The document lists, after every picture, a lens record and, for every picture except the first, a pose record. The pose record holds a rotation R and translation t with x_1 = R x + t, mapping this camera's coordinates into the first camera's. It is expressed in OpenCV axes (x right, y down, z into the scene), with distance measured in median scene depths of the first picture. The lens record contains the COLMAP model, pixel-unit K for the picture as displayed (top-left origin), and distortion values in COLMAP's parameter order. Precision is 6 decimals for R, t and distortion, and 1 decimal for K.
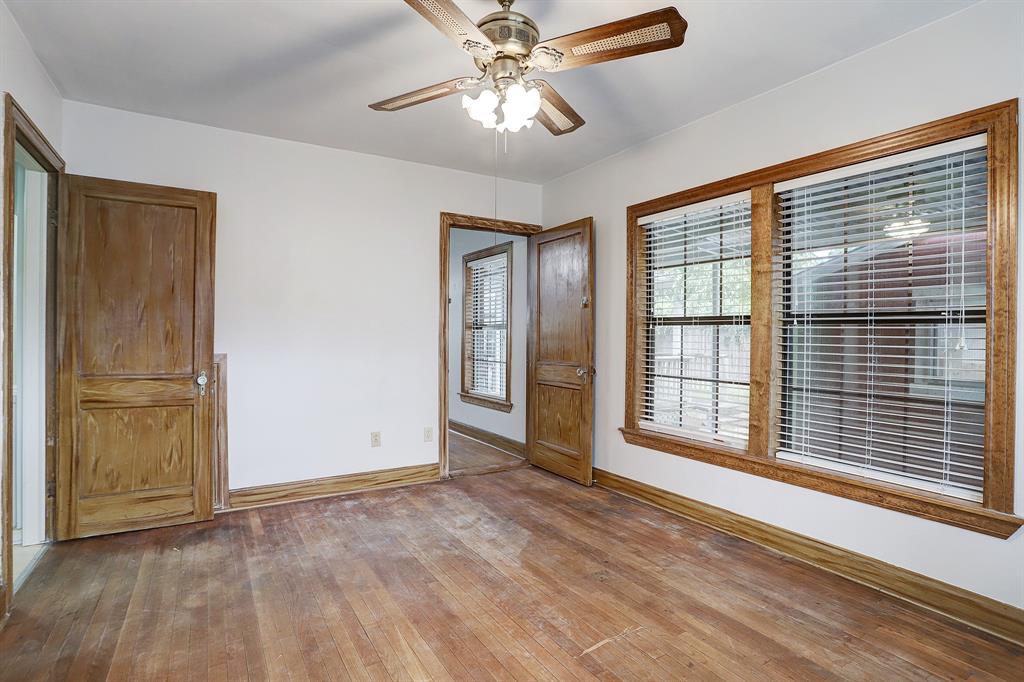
lens RADIAL K [[501.4, 0, 515.6], [0, 501.4, 337.2], [0, 0, 1]] dist [-0.076639, 0.028345]
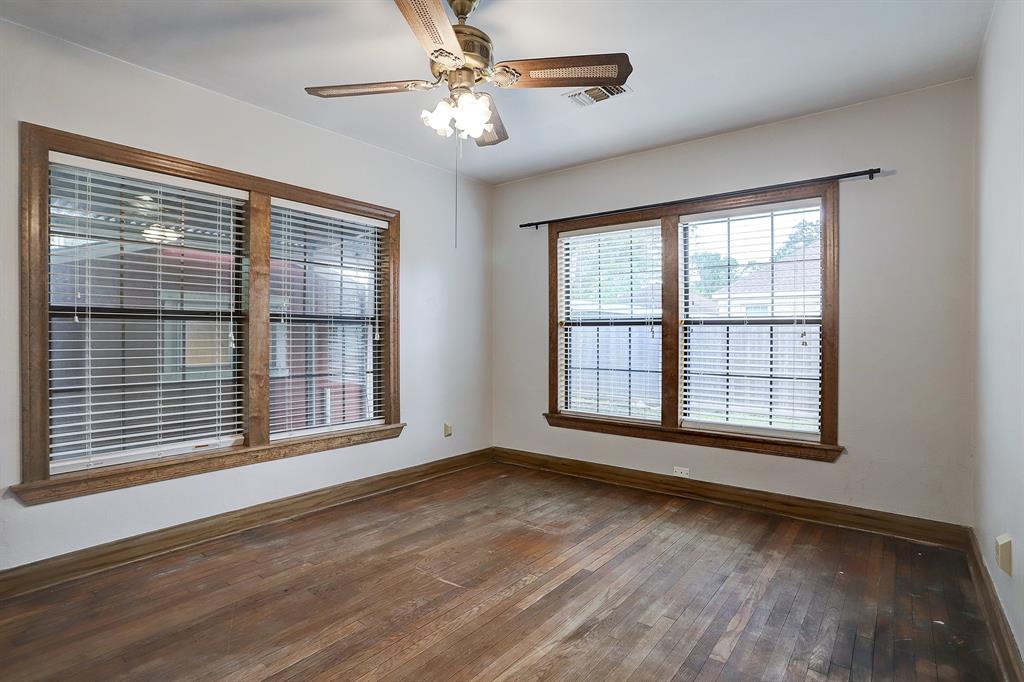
lens RADIAL K [[501.4, 0, 515.6], [0, 501.4, 337.2], [0, 0, 1]] dist [-0.076639, 0.028345]
pose [[-0.335672, -0.010866, 0.941916, -0.742933], [0.003210, 0.999914, 0.012679, -0.004341], [-0.941973, 0.007280, -0.335608, 0.878201]]
